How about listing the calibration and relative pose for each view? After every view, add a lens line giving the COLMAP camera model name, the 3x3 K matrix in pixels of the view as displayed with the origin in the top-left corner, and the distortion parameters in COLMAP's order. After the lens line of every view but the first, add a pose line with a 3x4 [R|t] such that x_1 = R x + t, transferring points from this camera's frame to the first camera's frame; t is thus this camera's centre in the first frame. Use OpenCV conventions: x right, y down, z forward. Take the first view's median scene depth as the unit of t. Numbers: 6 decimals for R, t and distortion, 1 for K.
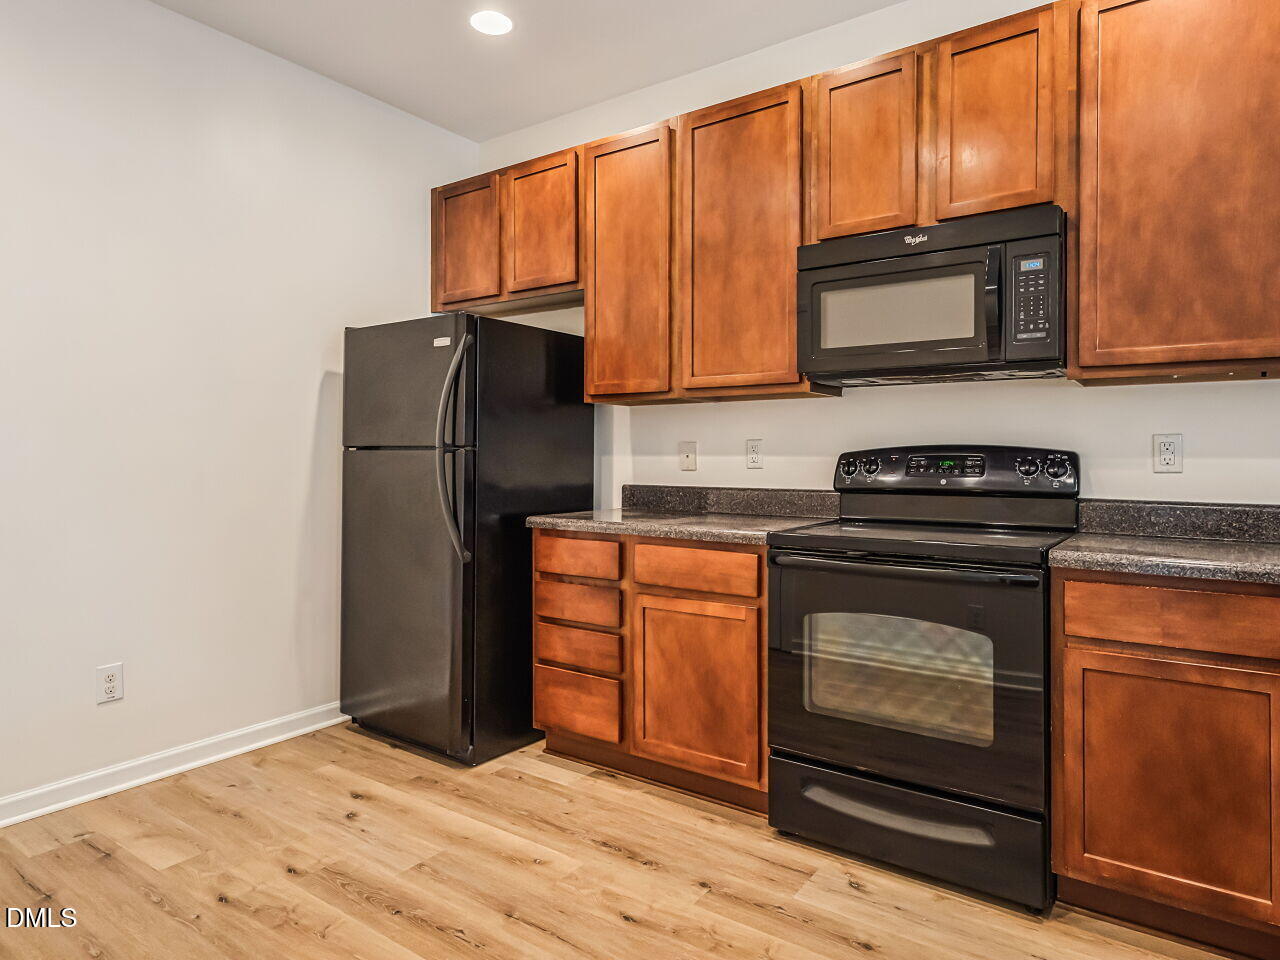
lens RADIAL K [[824.0, 0, 634.2], [0, 824.0, 458.8], [0, 0, 1]] dist [-0.004571, -0.001618]
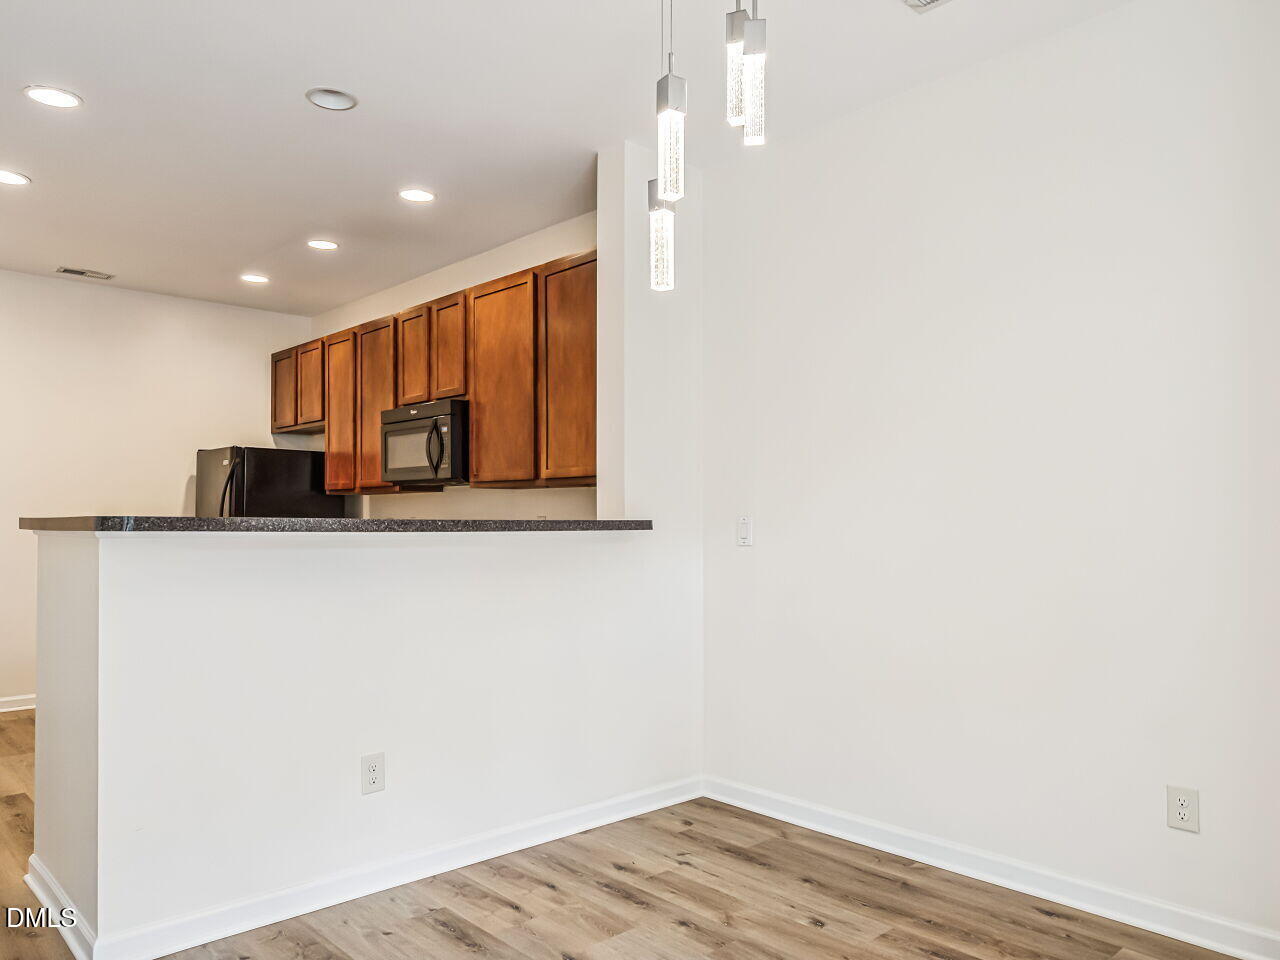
lens RADIAL K [[923.6, 0, 656.9], [0, 923.6, 502.9], [0, 0, 1]] dist [0.033347, -0.000261]
pose [[0.985448, -0.007767, -0.169800, 1.070203], [0.004606, 0.999809, -0.019002, -0.016703], [0.169915, 0.017944, 0.985295, -0.831318]]
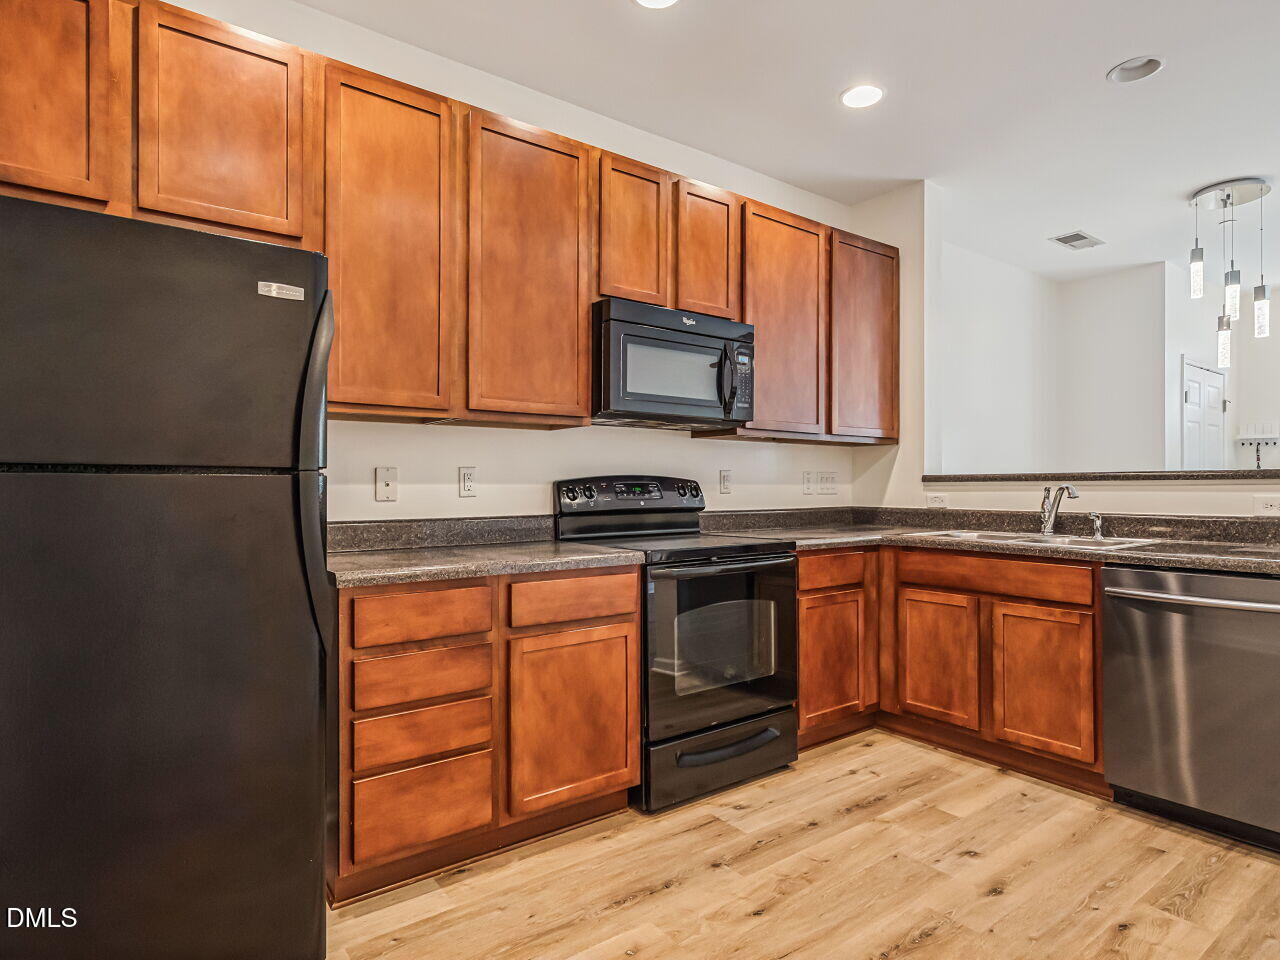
lens RADIAL K [[732.3, 0, 643.6], [0, 732.3, 487.6], [0, 0, 1]] dist [-0.002161, 0.004702]
pose [[0.268539, -0.006675, 0.963246, -0.714382], [0.005167, 0.999972, 0.005489, -0.003327], [-0.963255, 0.003503, 0.268566, 0.653161]]
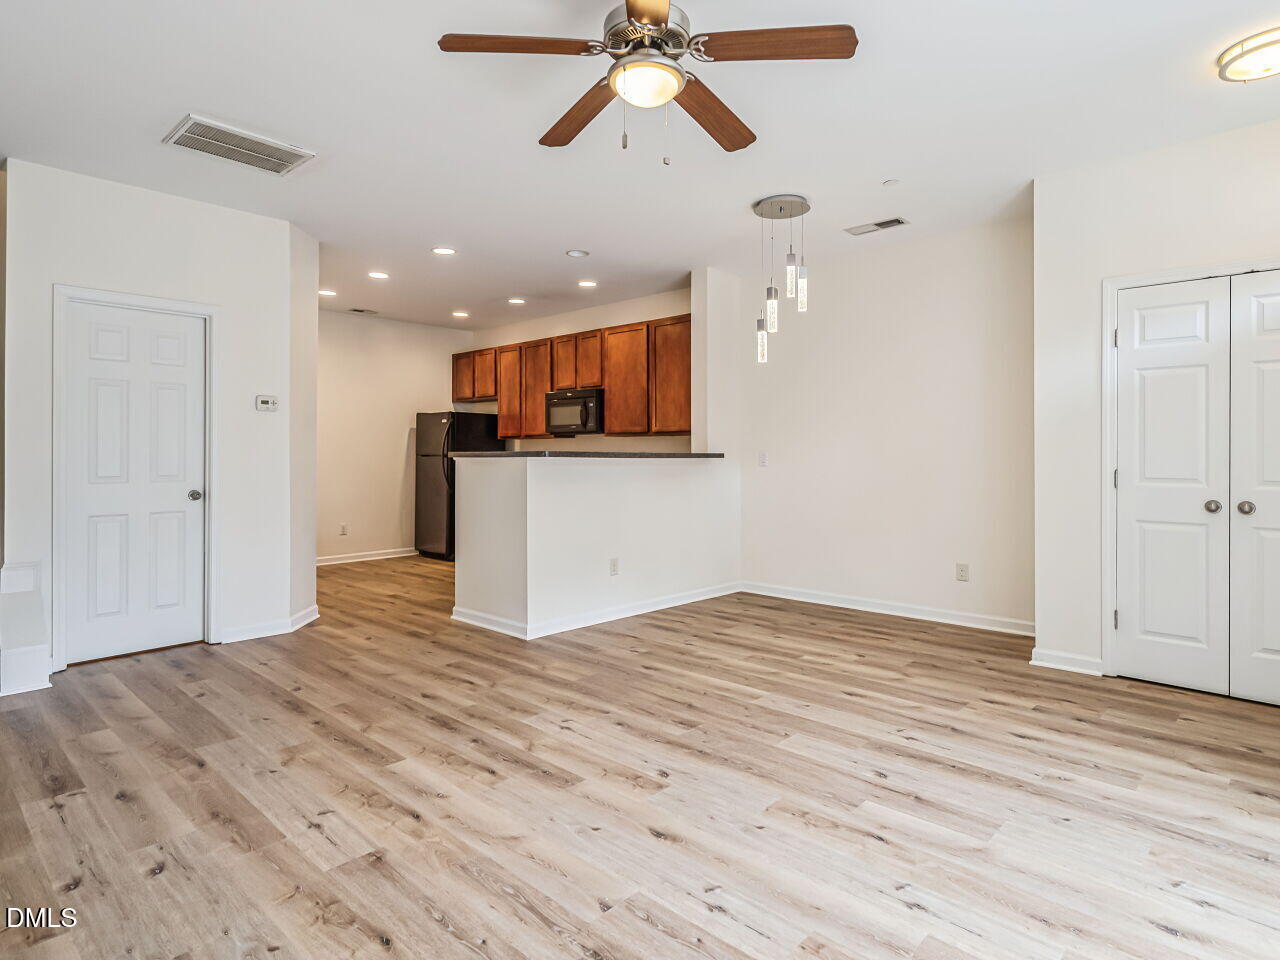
lens RADIAL K [[732.3, 0, 649.5], [0, 732.3, 443.5], [0, 0, 1]] dist [-0.002161, 0.004702]
pose [[0.994046, -0.006284, -0.108780, 0.862725], [0.004534, 0.999856, -0.016326, -0.010892], [0.108867, 0.015735, 0.993932, -1.692564]]
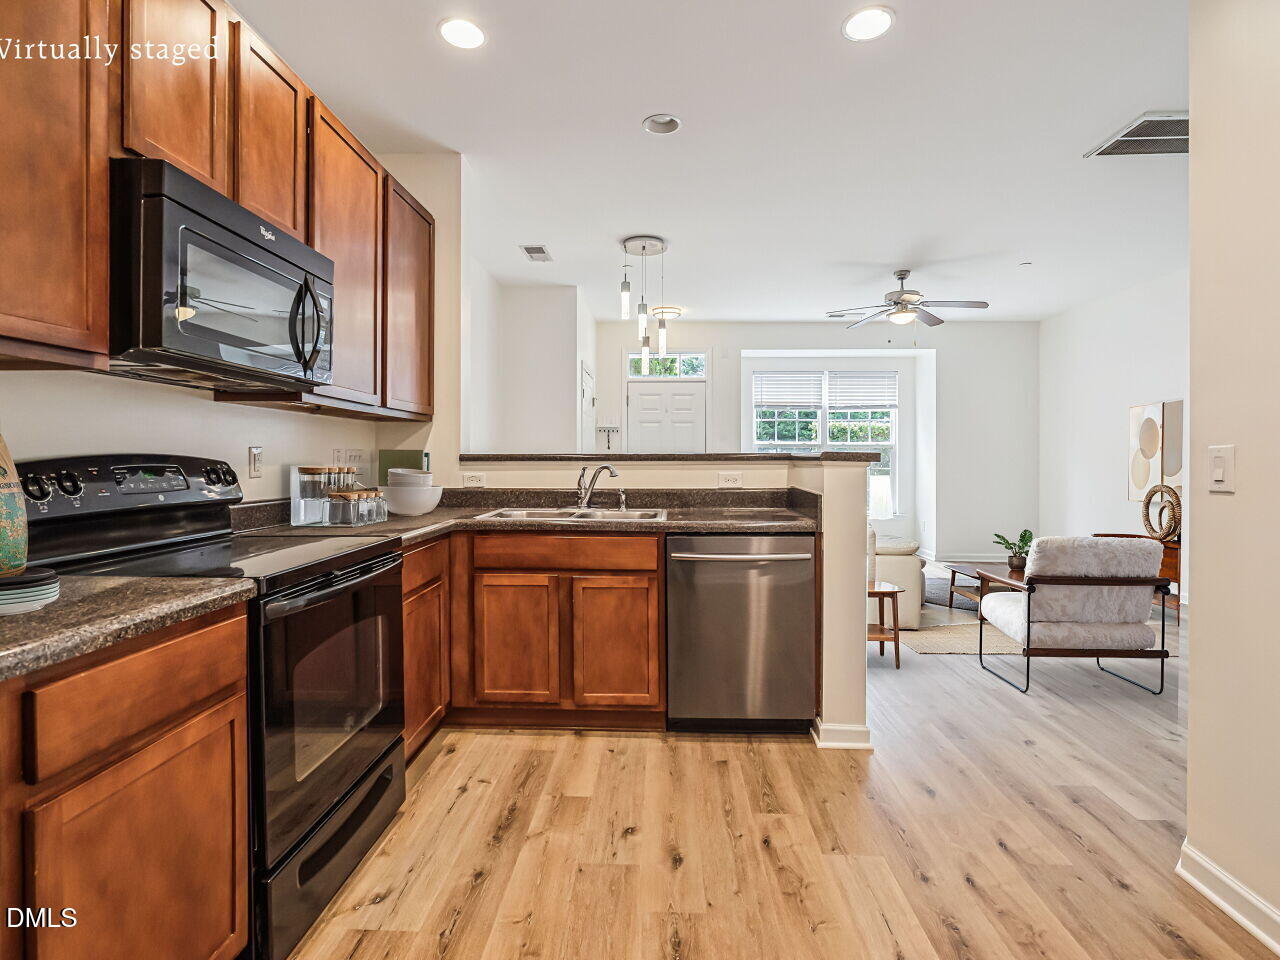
lens RADIAL K [[662.8, 0, 651.9], [0, 662.8, 466.5], [0, 0, 1]] dist [-0.003408, -0.000262]
pose [[-0.578960, -0.015475, 0.815209, -0.449114], [-0.001267, 0.999836, 0.018079, -0.016704], [-0.815355, 0.009434, -0.578884, 0.937363]]
